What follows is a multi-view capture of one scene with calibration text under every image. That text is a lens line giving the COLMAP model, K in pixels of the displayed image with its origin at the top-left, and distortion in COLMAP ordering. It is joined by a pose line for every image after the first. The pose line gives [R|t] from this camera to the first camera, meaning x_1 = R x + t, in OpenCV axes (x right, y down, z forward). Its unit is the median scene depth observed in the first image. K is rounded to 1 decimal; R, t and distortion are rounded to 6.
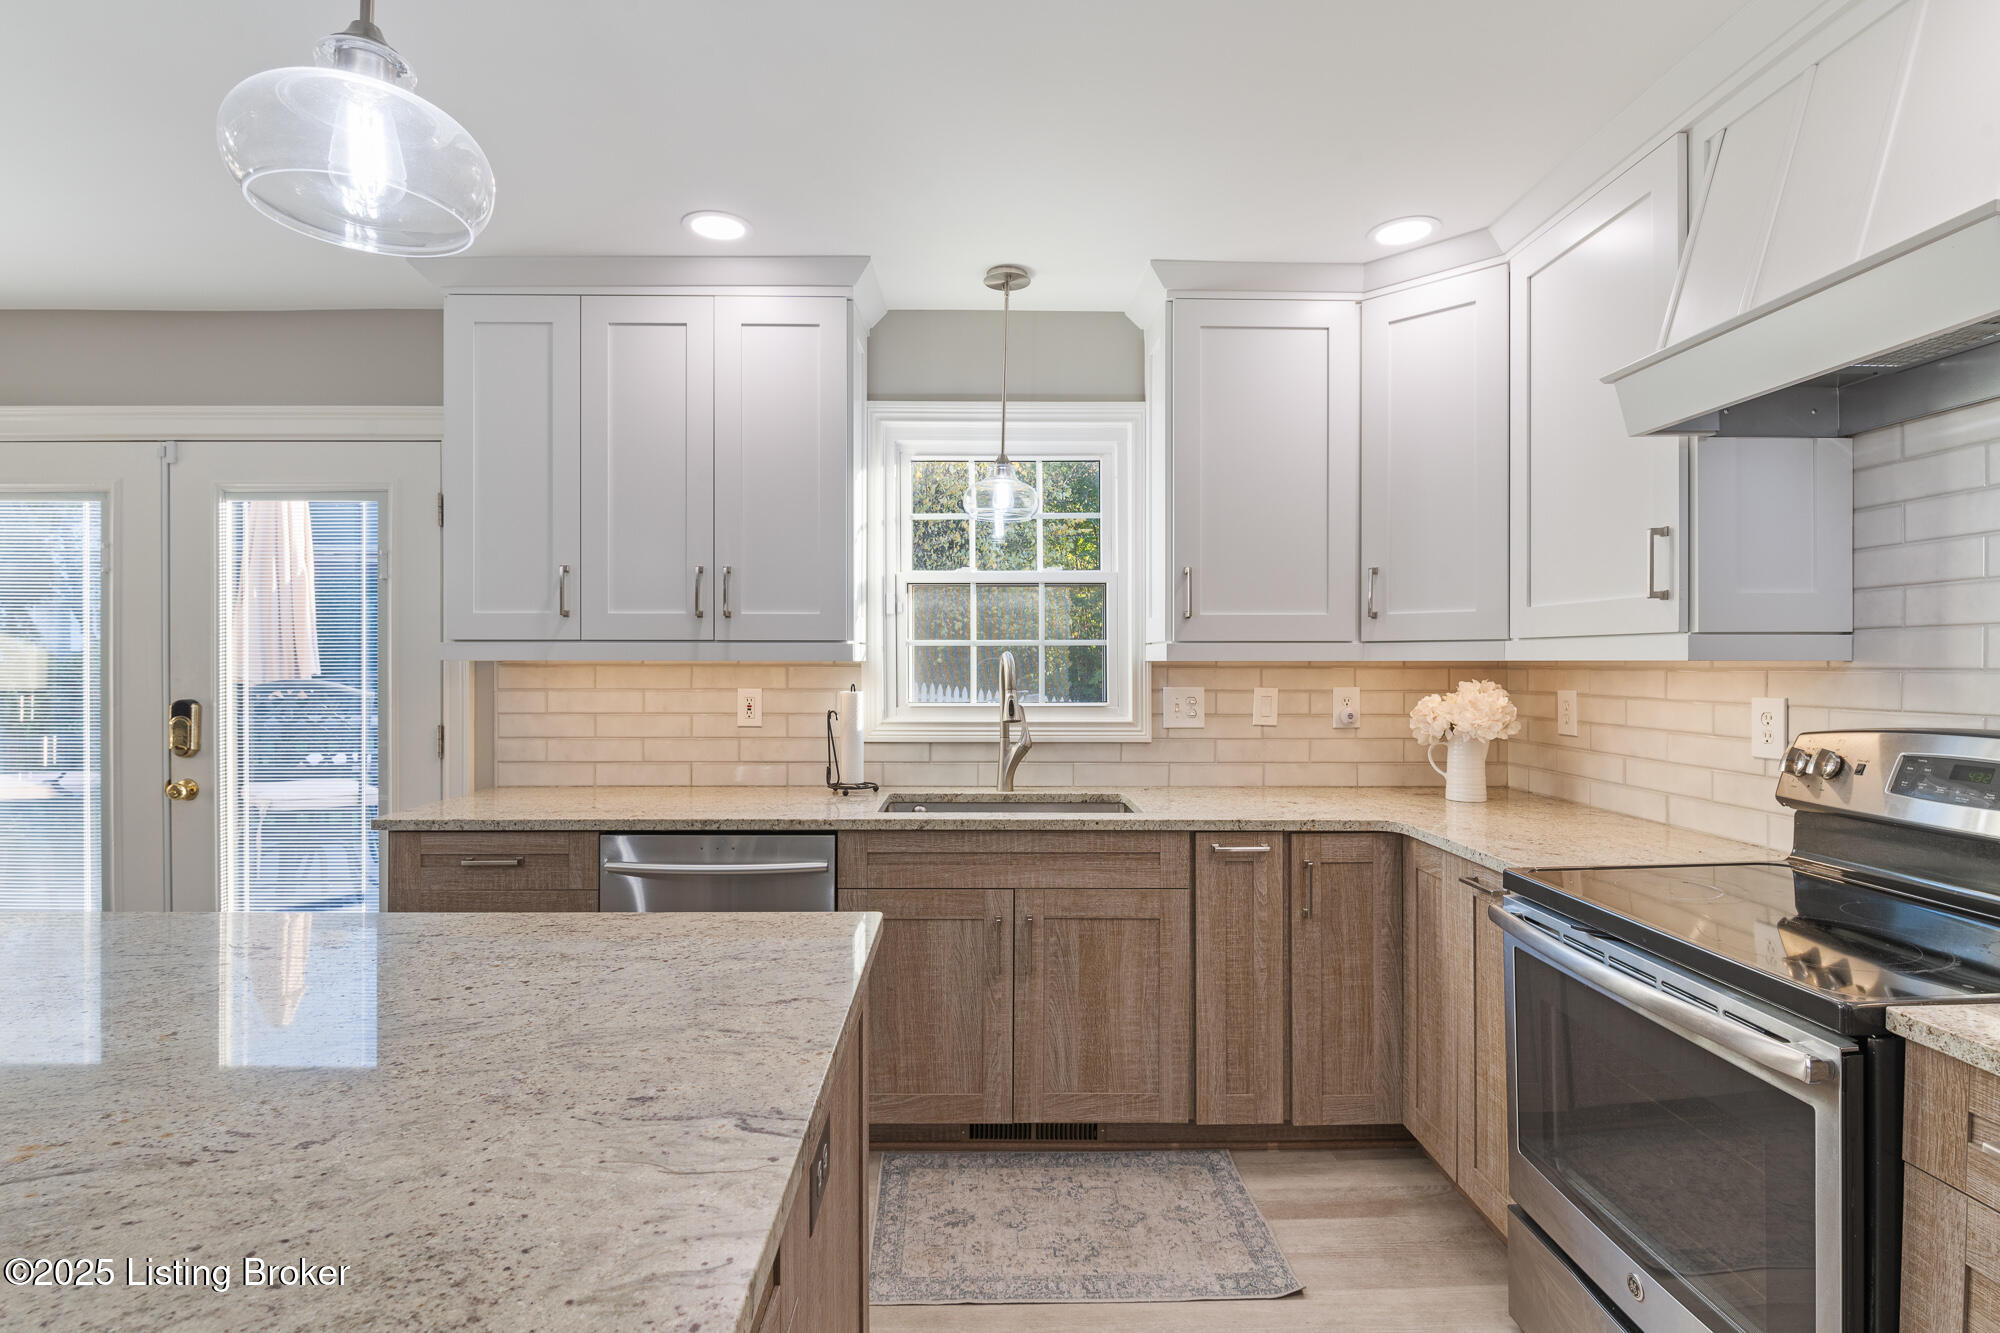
lens RADIAL K [[960.4, 0, 996.6], [0, 960.4, 662.6], [0, 0, 1]] dist [0.002520, -0.008992]
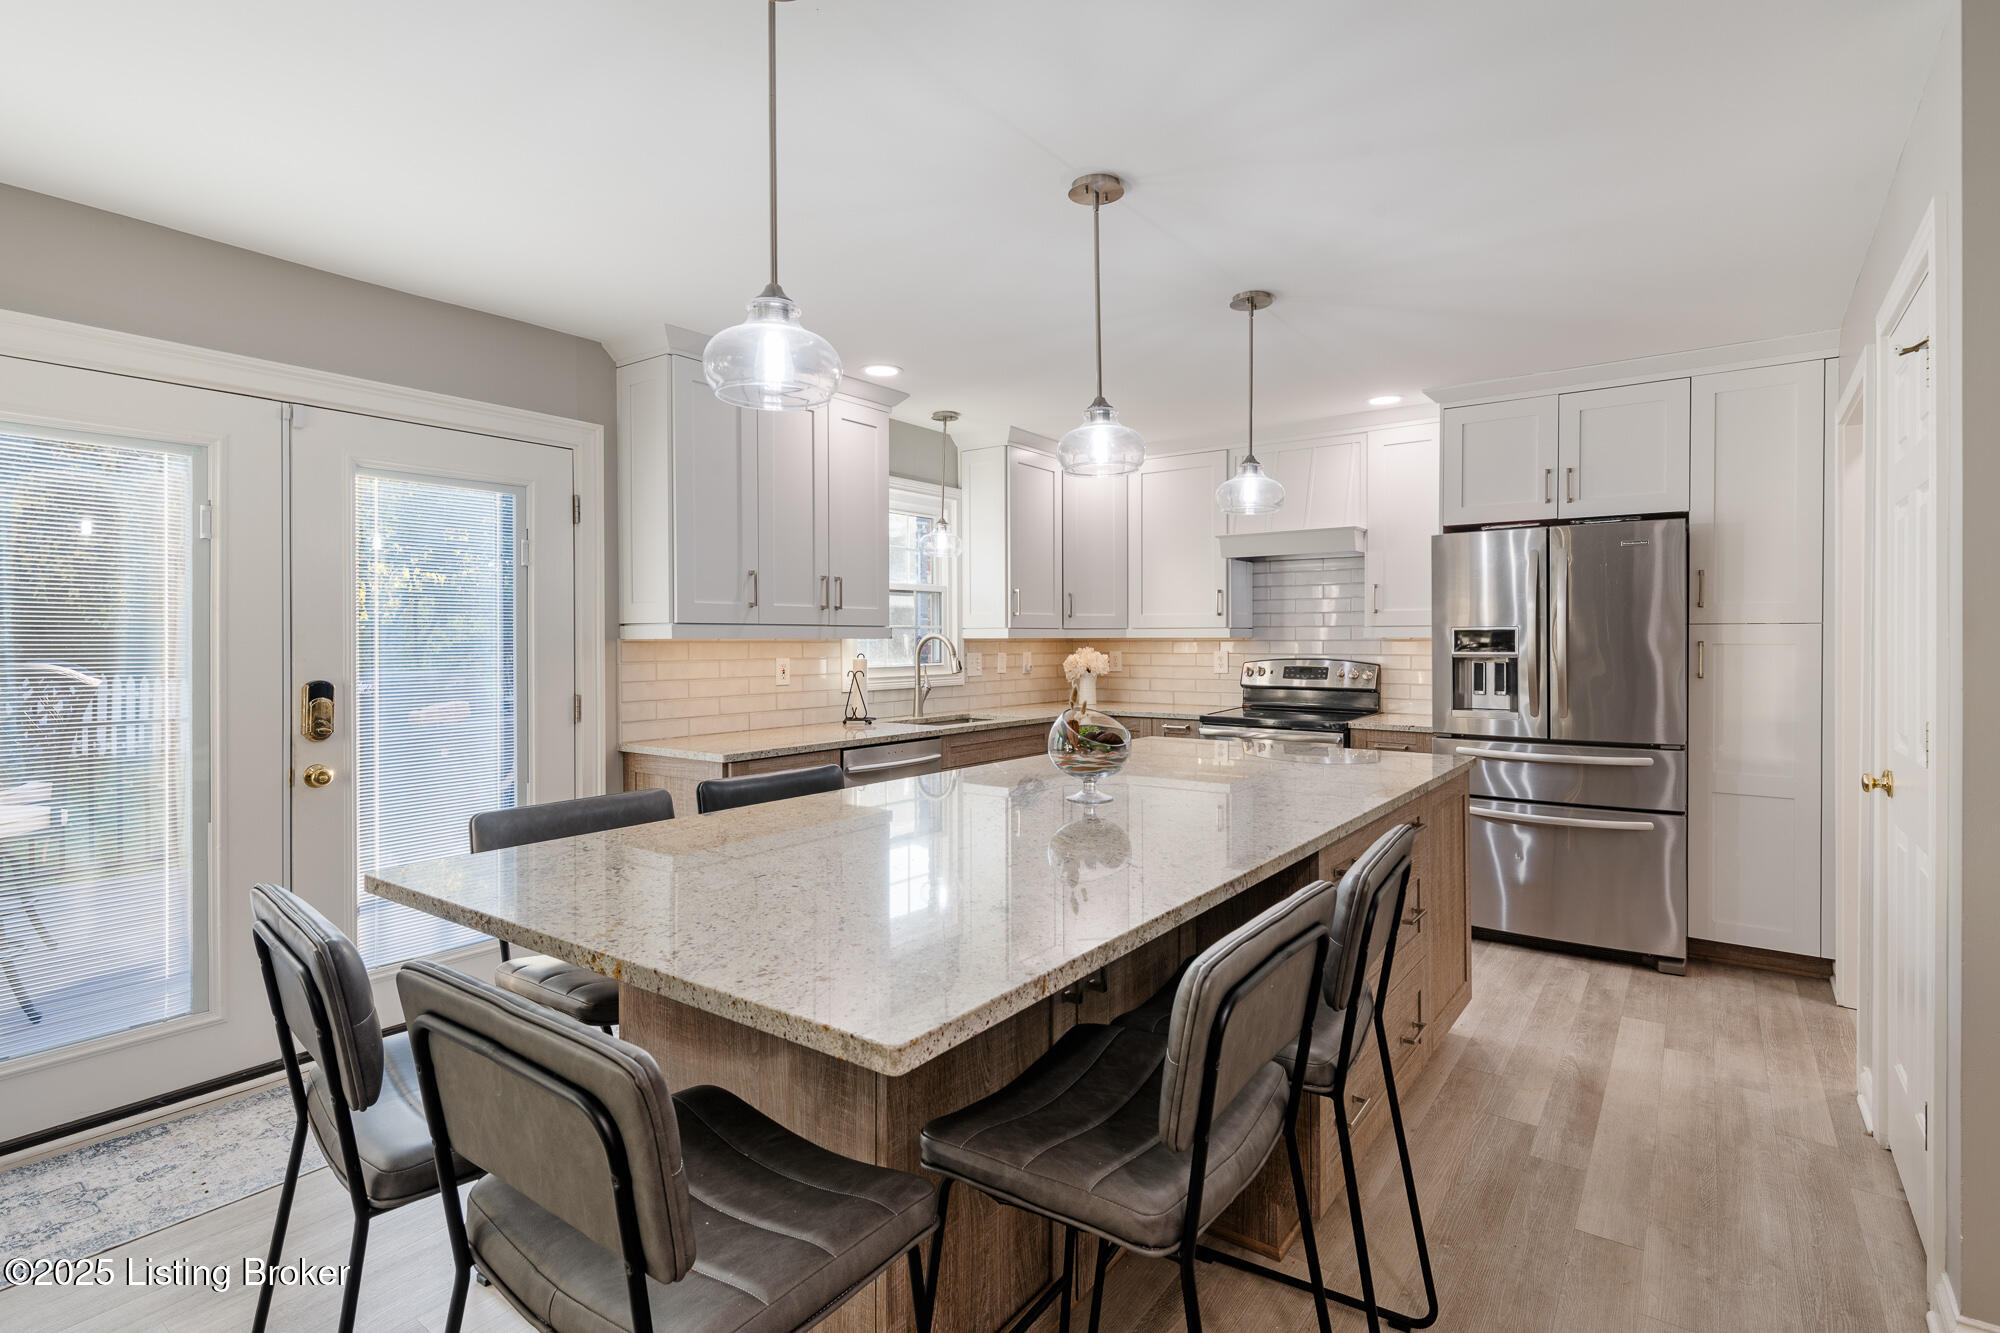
lens RADIAL K [[959.6, 0, 991.7], [0, 959.6, 670.4], [0, 0, 1]] dist [0.004354, -0.011640]
pose [[0.612432, -0.028110, 0.790023, -1.326012], [0.003810, 0.999461, 0.032608, -0.000223], [-0.790514, -0.016960, 0.612209, -0.121320]]
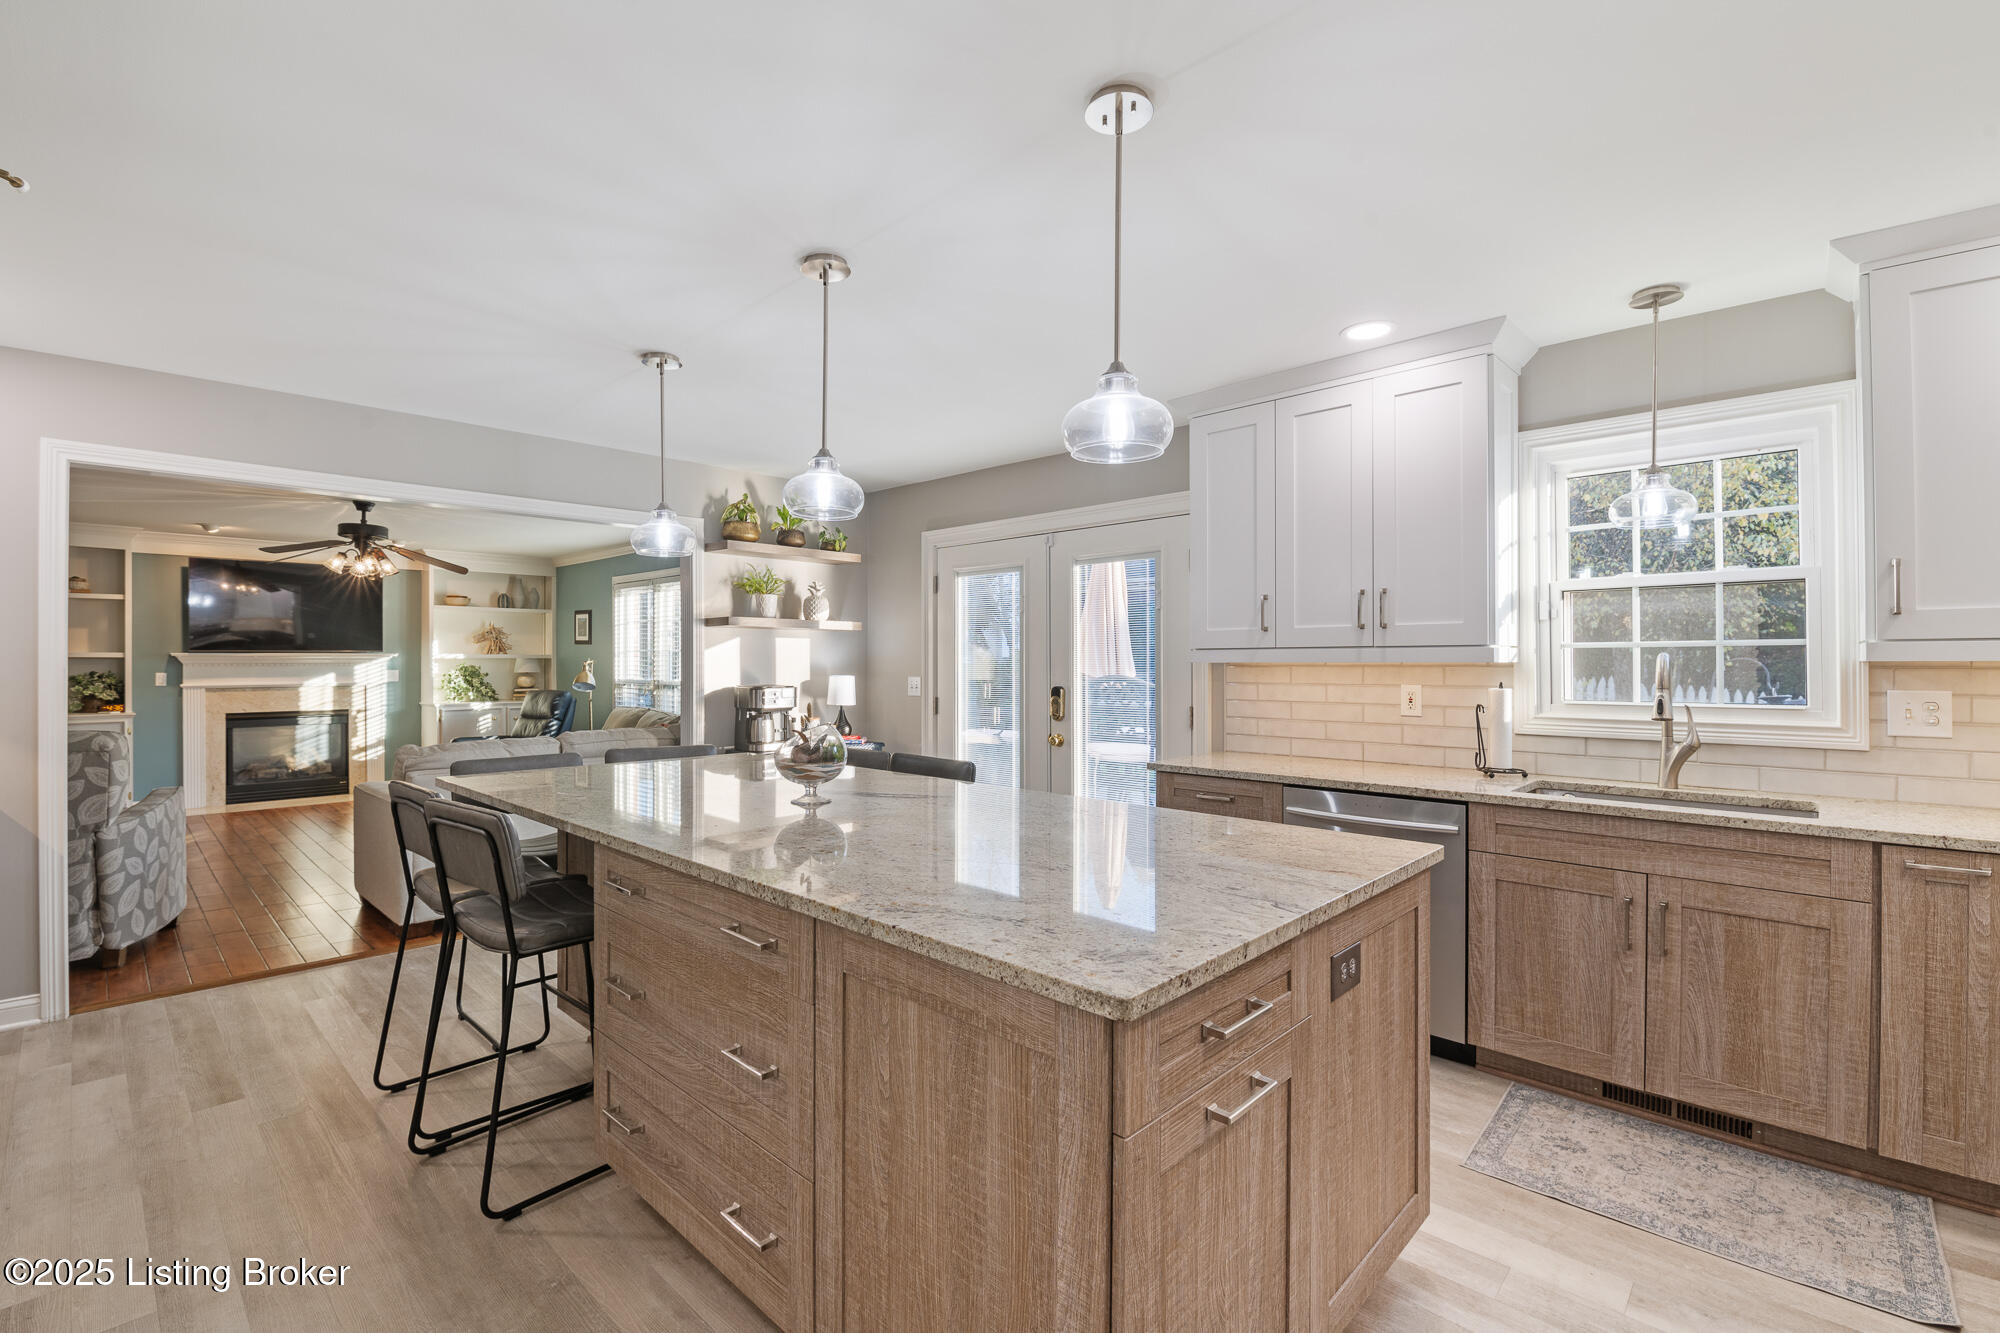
lens RADIAL K [[880.1, 0, 988.2], [0, 880.1, 660.8], [0, 0, 1]] dist [0.000246, -0.010229]
pose [[0.707244, -0.003622, -0.706960, 0.172298], [0.000517, 0.999989, -0.004607, 0.001247], [0.706969, 0.002892, 0.707239, -0.193499]]
